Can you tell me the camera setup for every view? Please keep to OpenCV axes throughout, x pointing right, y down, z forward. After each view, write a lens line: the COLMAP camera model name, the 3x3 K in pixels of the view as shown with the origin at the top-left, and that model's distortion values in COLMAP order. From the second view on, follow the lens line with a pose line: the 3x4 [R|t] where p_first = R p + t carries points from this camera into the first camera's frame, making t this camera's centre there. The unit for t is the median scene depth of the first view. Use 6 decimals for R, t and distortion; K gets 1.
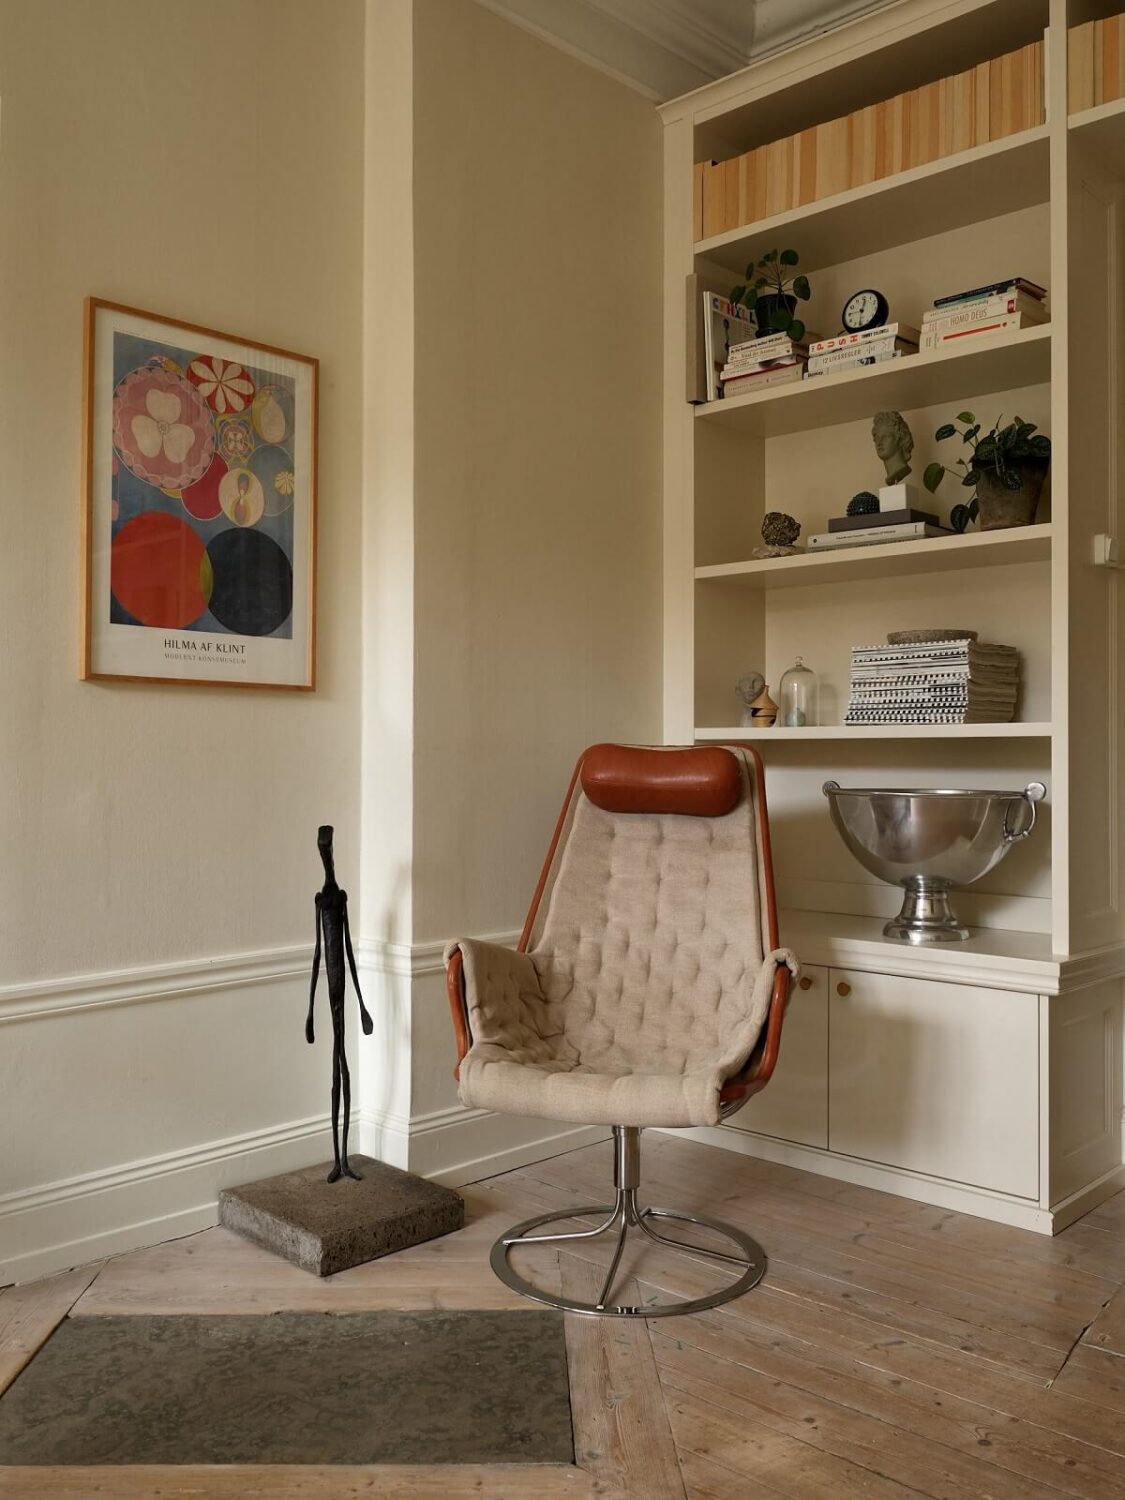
lens RADIAL K [[1286.2, 0, 559.7], [0, 1286.2, 741.8], [0, 0, 1]] dist [0.004822, -0.022506]
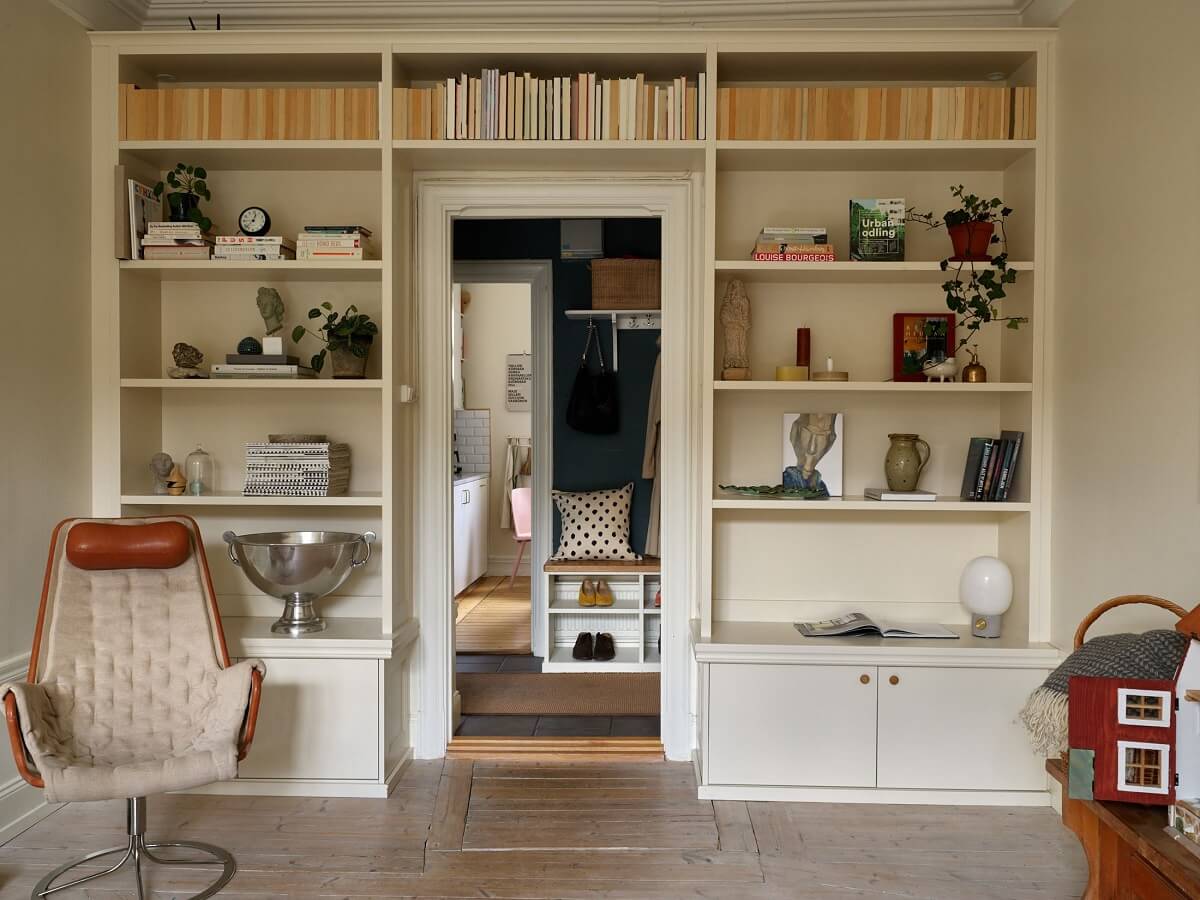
lens RADIAL K [[1029.0, 0, 598.9], [0, 1029.0, 438.4], [0, 0, 1]] dist [0.004822, -0.022506]
pose [[0.748979, -0.007568, 0.662550, -0.283019], [-0.007069, 0.999787, 0.019412, -0.113668], [-0.662556, -0.019223, 0.748766, -0.191139]]
